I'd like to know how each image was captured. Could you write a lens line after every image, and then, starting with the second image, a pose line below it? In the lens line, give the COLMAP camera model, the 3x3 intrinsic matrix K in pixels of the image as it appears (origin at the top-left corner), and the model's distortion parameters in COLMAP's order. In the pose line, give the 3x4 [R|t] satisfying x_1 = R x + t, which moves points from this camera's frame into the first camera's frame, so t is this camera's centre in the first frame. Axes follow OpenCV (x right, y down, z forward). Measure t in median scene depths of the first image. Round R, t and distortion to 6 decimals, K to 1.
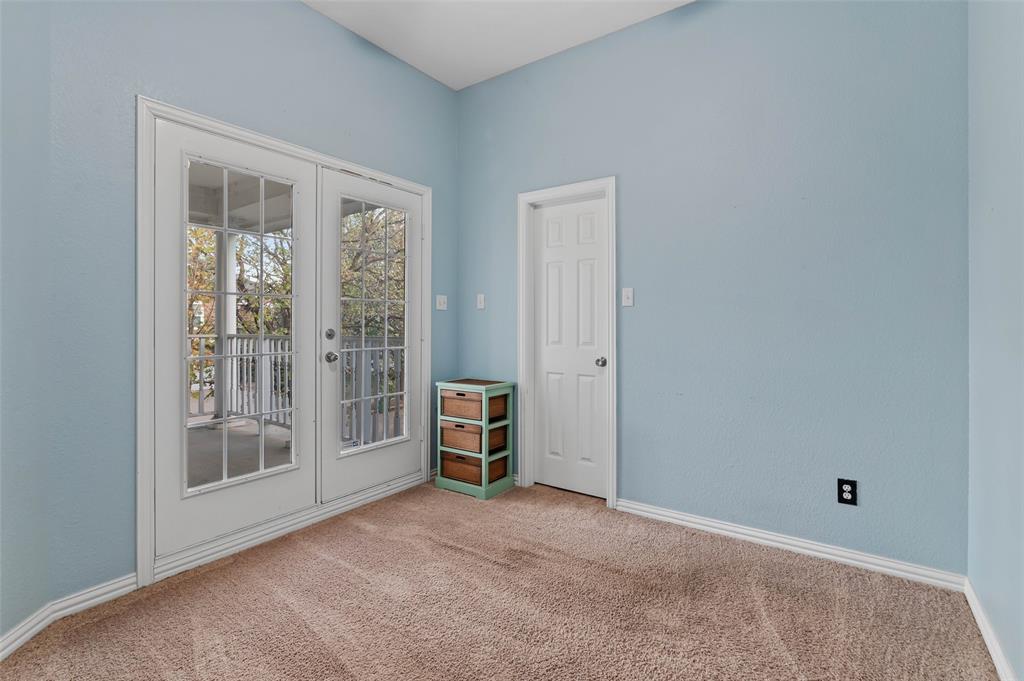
lens RADIAL K [[478.8, 0, 512.0], [0, 478.8, 340.5], [0, 0, 1]] dist [0.016667, -0.000229]
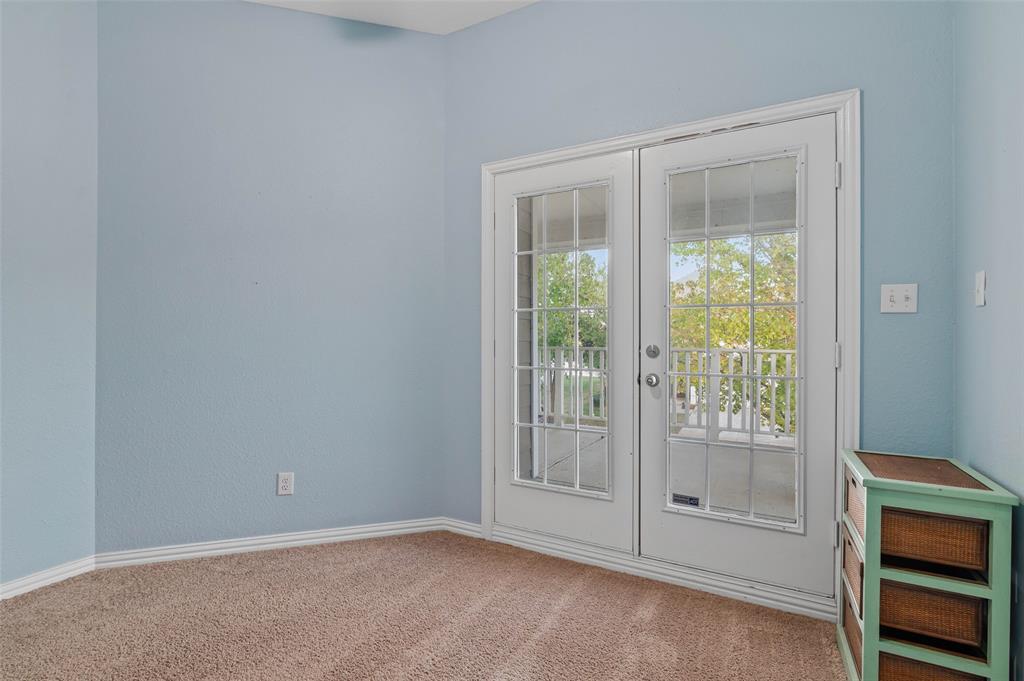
lens RADIAL K [[478.8, 0, 512.0], [0, 478.8, 340.5], [0, 0, 1]] dist [0.016667, -0.000229]
pose [[0.133720, 0.016505, -0.990882, 0.389956], [-0.033089, 0.999378, 0.012181, -0.033387], [0.990467, 0.031158, 0.134183, 0.659650]]
